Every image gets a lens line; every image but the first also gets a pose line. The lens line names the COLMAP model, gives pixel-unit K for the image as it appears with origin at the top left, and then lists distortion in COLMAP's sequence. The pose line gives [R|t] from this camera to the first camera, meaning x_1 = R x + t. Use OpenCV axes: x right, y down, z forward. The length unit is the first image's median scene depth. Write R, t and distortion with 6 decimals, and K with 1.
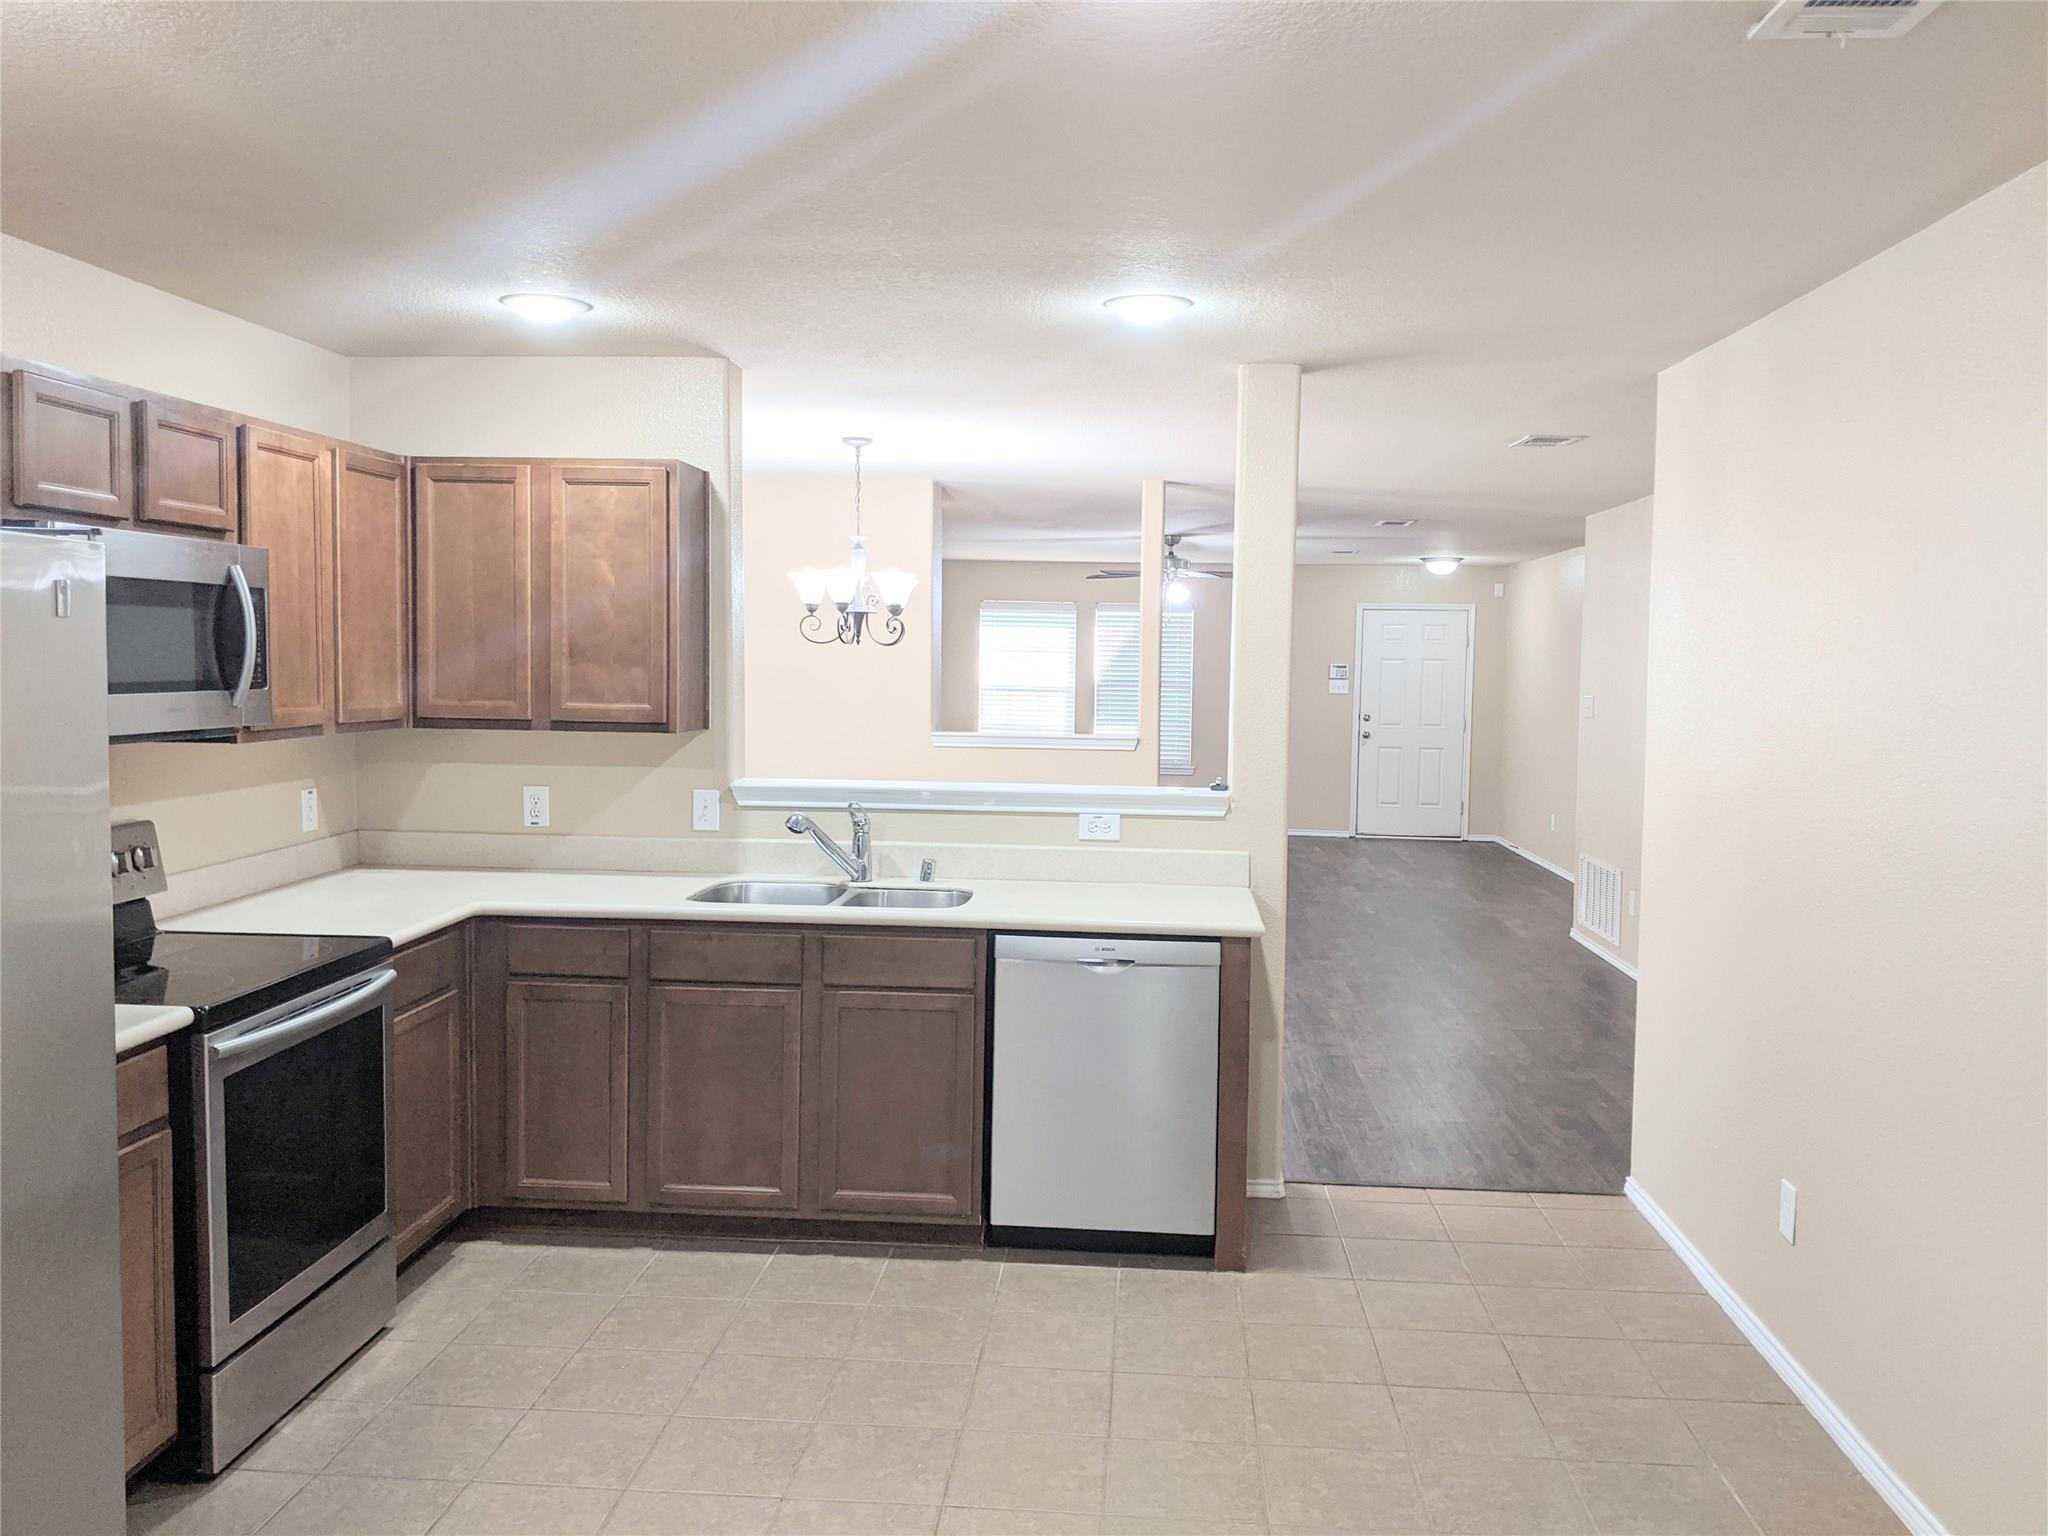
lens RADIAL K [[1614.6, 0, 1031.2], [0, 1614.6, 772.8], [0, 0, 1]] dist [0.086641, -0.176026]
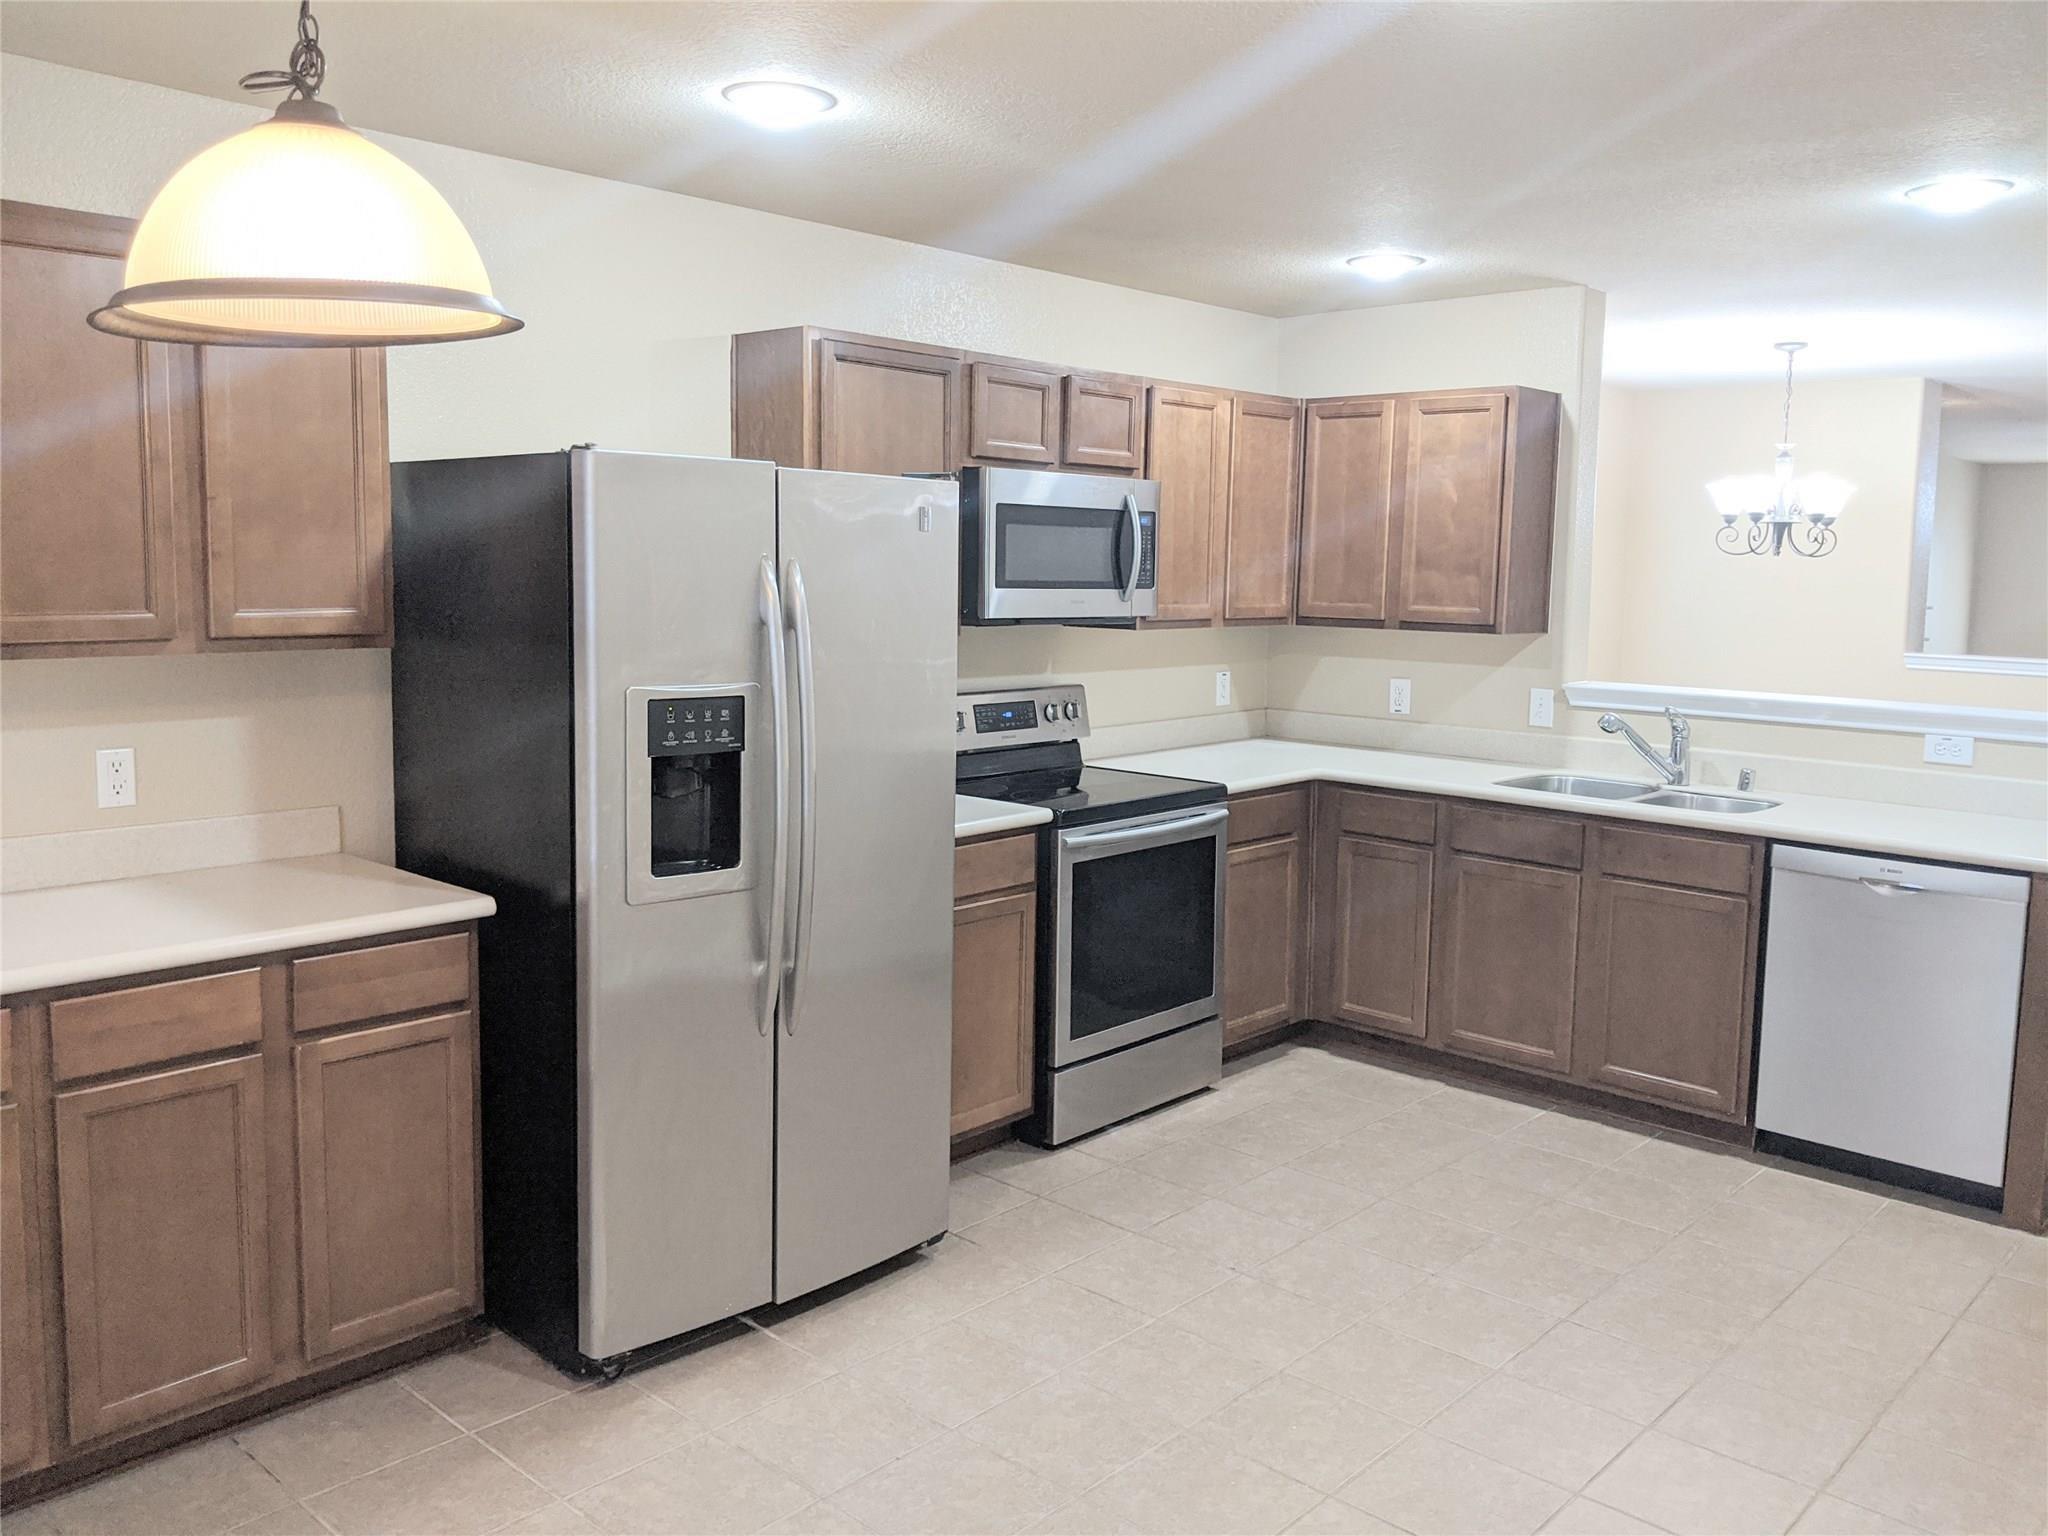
lens RADIAL K [[1614.6, 0, 1031.2], [0, 1614.6, 772.8], [0, 0, 1]] dist [0.086641, -0.176026]
pose [[0.779656, 0.082630, -0.620733, 0.236450], [-0.052309, 0.996385, 0.066935, 0.012506], [0.624020, -0.019716, 0.781160, -0.074986]]
